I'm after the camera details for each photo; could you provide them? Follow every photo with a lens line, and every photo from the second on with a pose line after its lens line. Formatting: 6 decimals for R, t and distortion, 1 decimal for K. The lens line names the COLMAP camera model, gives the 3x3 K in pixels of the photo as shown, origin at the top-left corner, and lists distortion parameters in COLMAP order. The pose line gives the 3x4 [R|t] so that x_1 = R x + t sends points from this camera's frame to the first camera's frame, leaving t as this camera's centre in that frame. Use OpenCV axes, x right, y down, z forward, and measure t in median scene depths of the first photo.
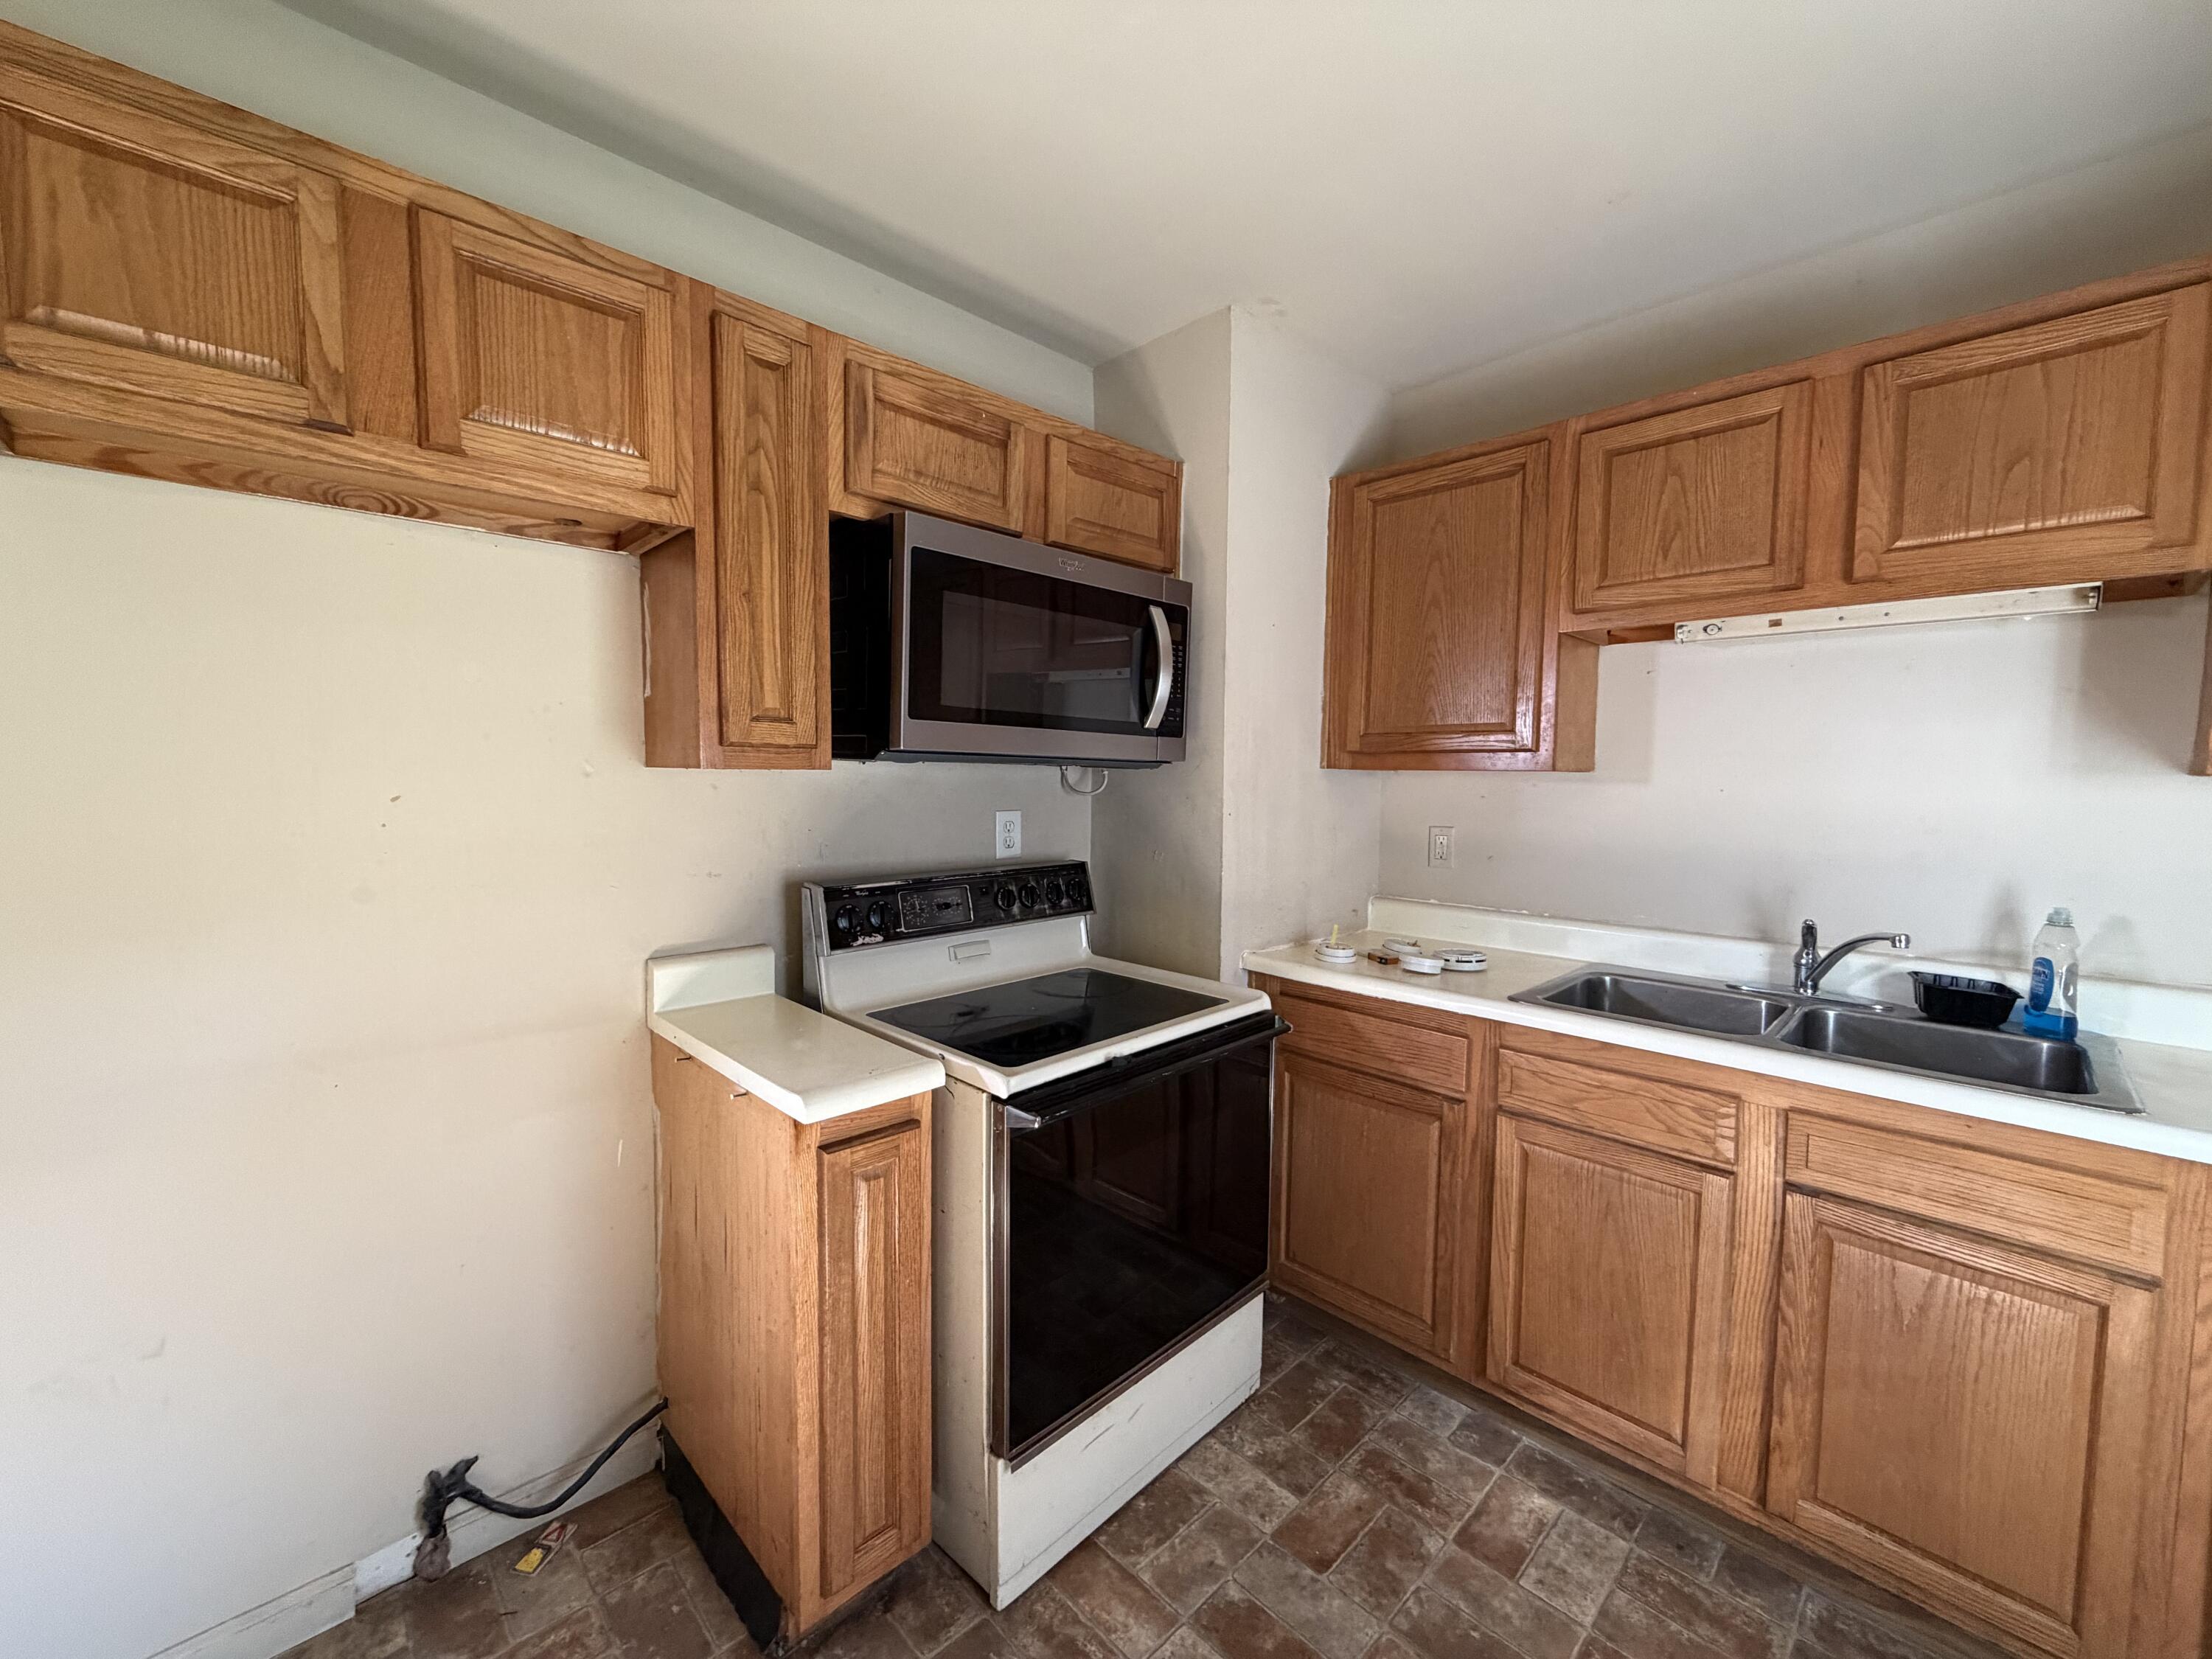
lens RADIAL K [[886.2, 0, 1104.7], [0, 886.2, 826.1], [0, 0, 1]] dist [0.001616, -0.000829]
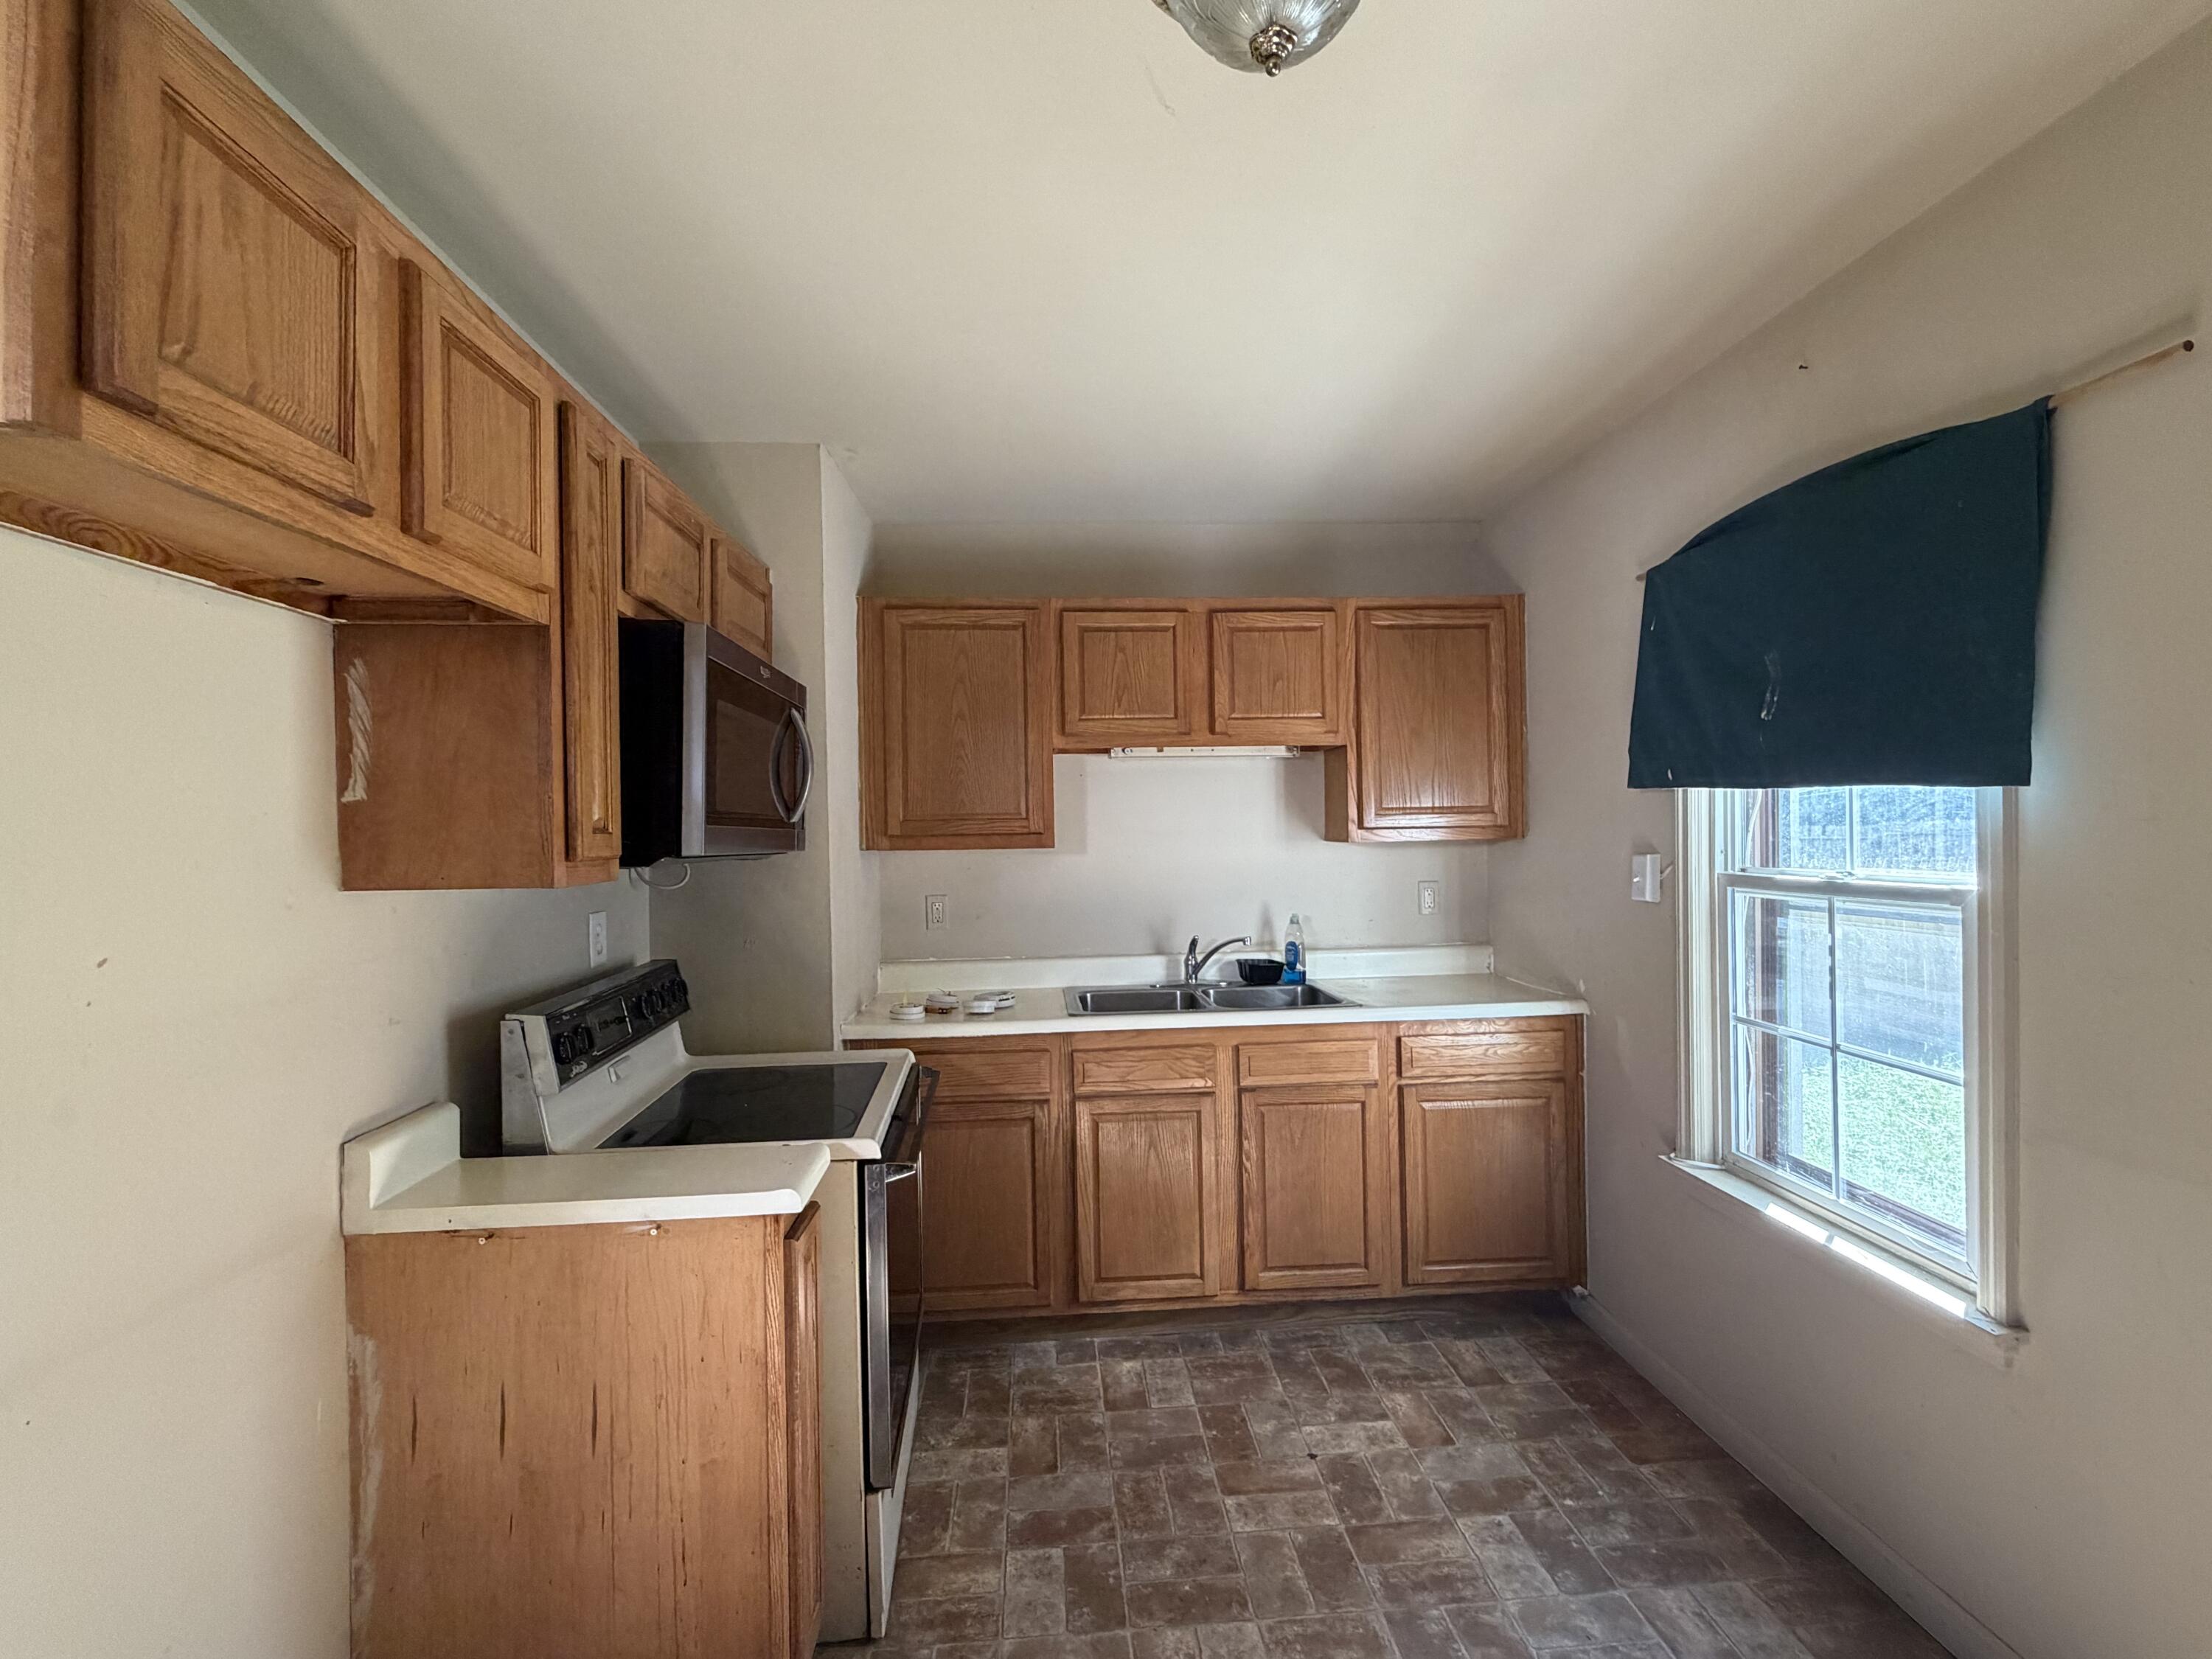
lens RADIAL K [[1017.1, 0, 1110.5], [0, 1017.1, 823.8], [0, 0, 1]] dist [0.000075, 0.000090]
pose [[0.638988, -0.018632, 0.768991, -0.777495], [0.070317, 0.996936, -0.034274, -0.048433], [-0.765996, 0.075973, 0.638341, -0.083229]]
